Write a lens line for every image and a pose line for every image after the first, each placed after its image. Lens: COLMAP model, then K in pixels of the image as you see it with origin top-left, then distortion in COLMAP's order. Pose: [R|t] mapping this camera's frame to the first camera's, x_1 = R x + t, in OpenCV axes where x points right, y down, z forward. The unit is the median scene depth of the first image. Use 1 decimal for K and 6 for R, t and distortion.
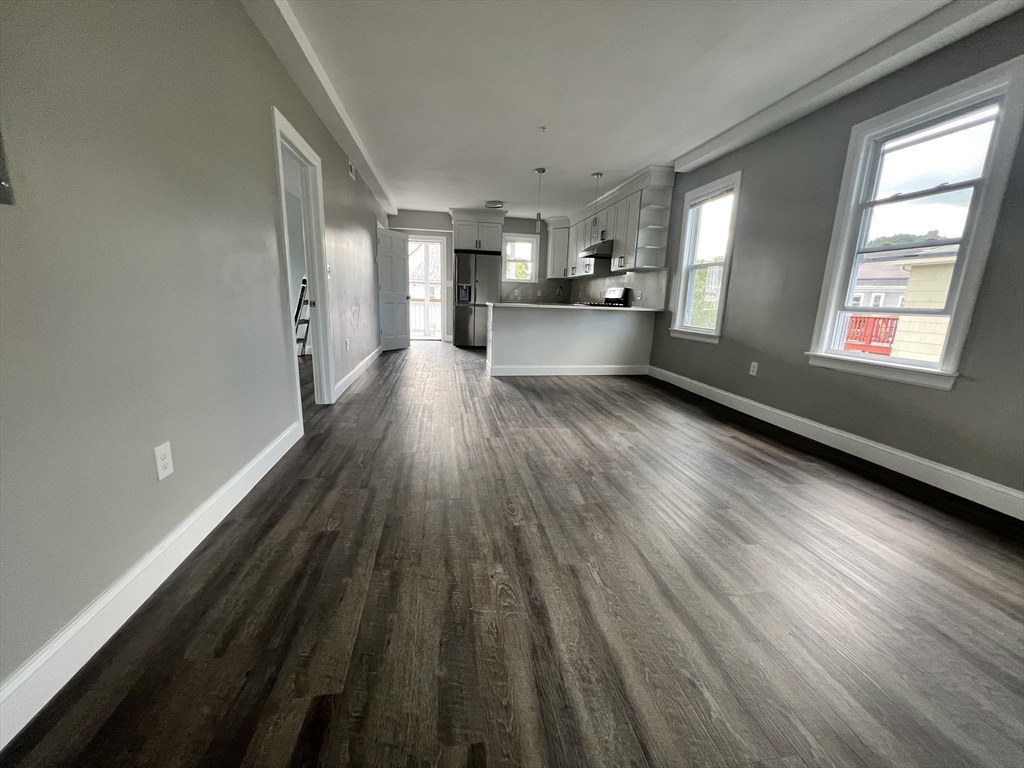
lens RADIAL K [[407.4, 0, 510.7], [0, 407.4, 385.4], [0, 0, 1]] dist [-0.000217, -0.000050]
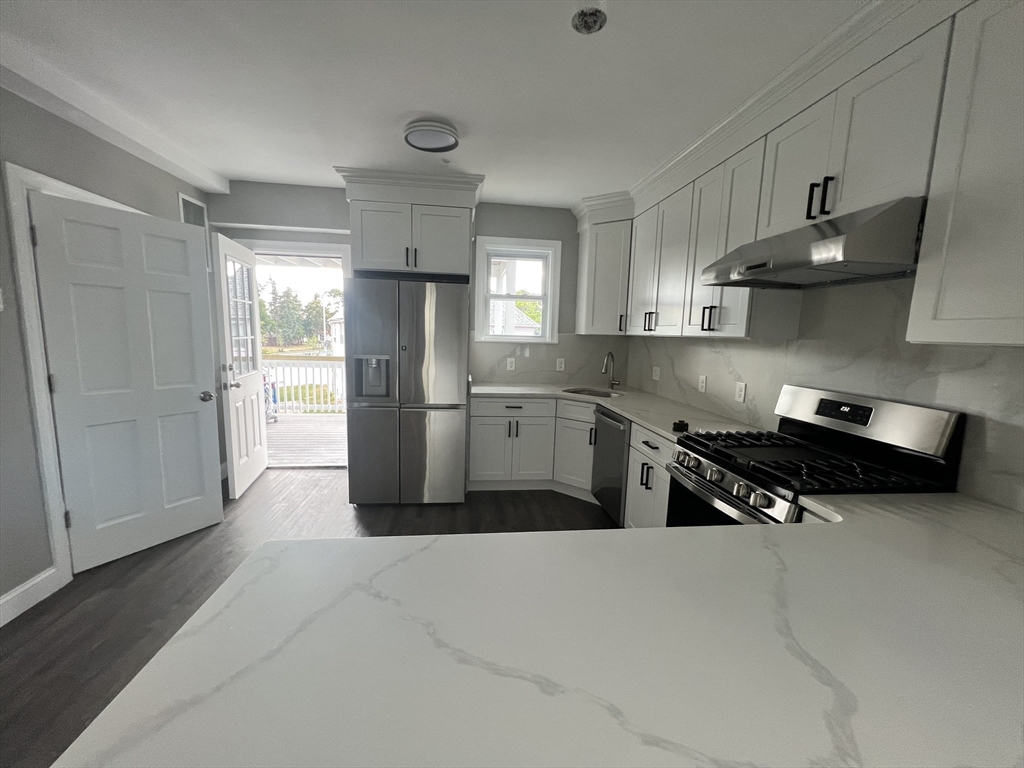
lens RADIAL K [[407.4, 0, 510.7], [0, 407.4, 385.4], [0, 0, 1]] dist [-0.000217, -0.000050]
pose [[0.999325, 0.002206, -0.036681, 0.033907], [-0.005082, 0.996902, -0.078489, -0.182259], [0.036394, 0.078622, 0.996240, 0.590393]]
